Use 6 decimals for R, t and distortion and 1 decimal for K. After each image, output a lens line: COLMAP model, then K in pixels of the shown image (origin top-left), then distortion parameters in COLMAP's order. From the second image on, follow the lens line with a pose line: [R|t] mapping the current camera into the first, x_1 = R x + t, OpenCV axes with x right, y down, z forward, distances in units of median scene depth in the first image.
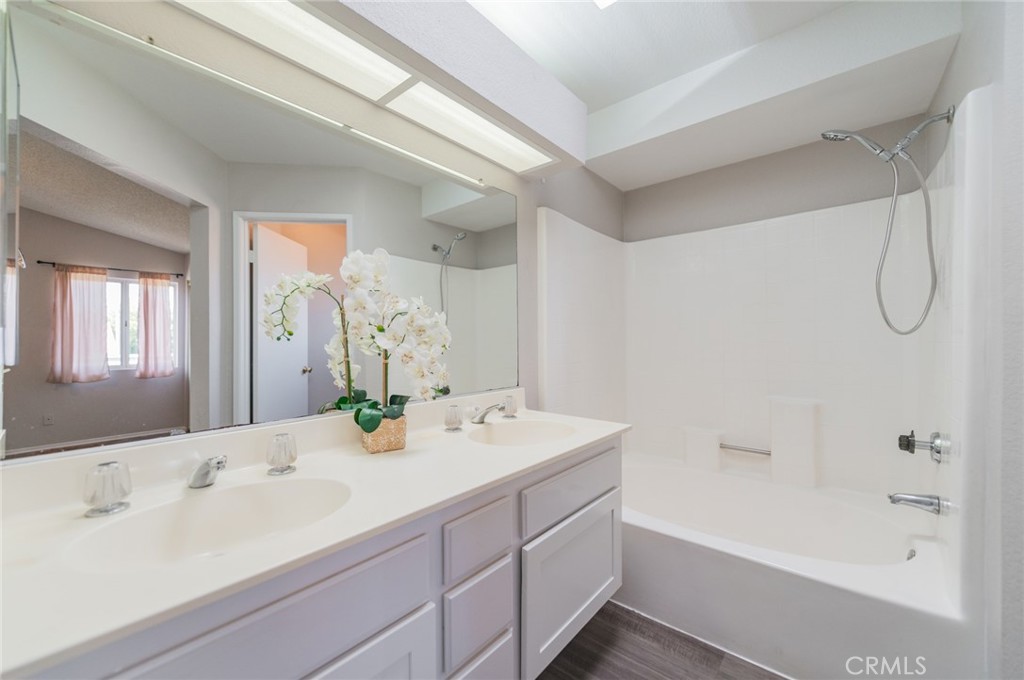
lens RADIAL K [[406.0, 0, 515.8], [0, 406.0, 343.2], [0, 0, 1]] dist [0.007989, -0.002347]
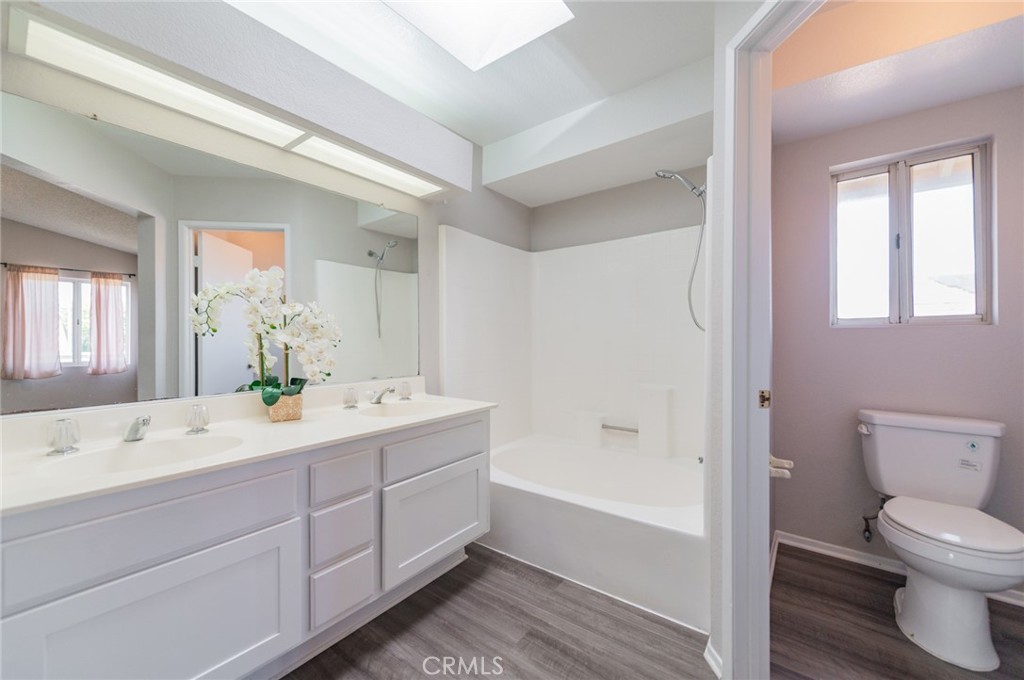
lens RADIAL K [[406.0, 0, 502.6], [0, 406.0, 342.9], [0, 0, 1]] dist [0.007989, -0.002347]
pose [[0.999134, -0.000134, 0.041619, 0.227186], [0.000051, 0.999998, 0.002001, 0.010013], [-0.041619, -0.001997, 0.999132, -0.233581]]
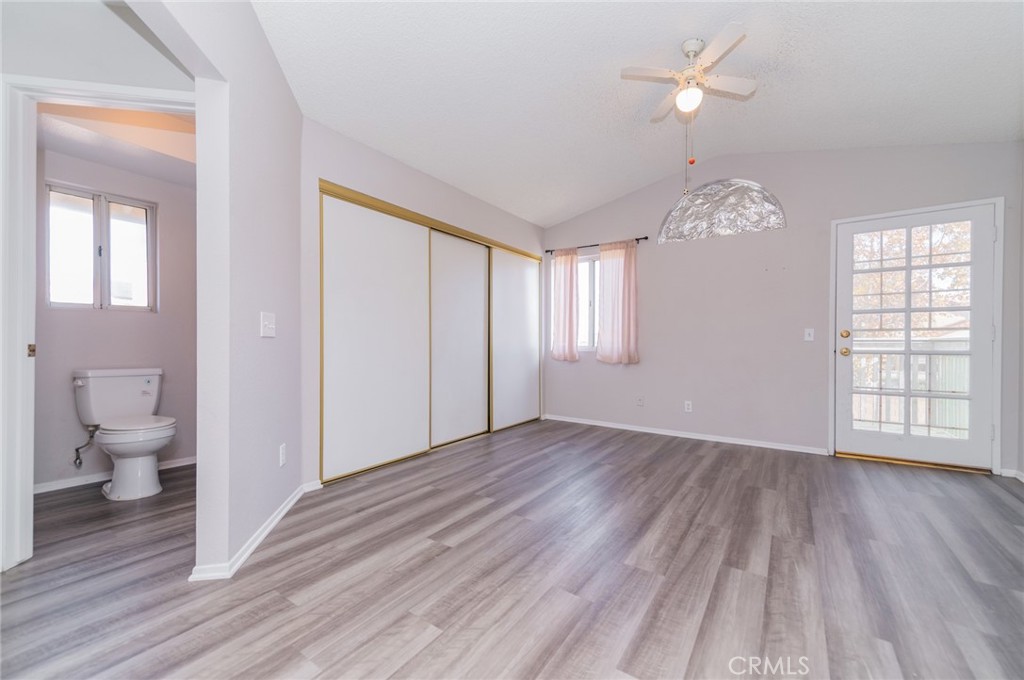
lens RADIAL K [[406.0, 0, 512.5], [0, 406.0, 338.8], [0, 0, 1]] dist [0.007989, -0.002347]
pose [[-0.091366, 0.008096, 0.995784, -0.408971], [-0.000358, 0.999967, -0.008163, 0.093371], [-0.995817, -0.001102, -0.091360, -0.637373]]
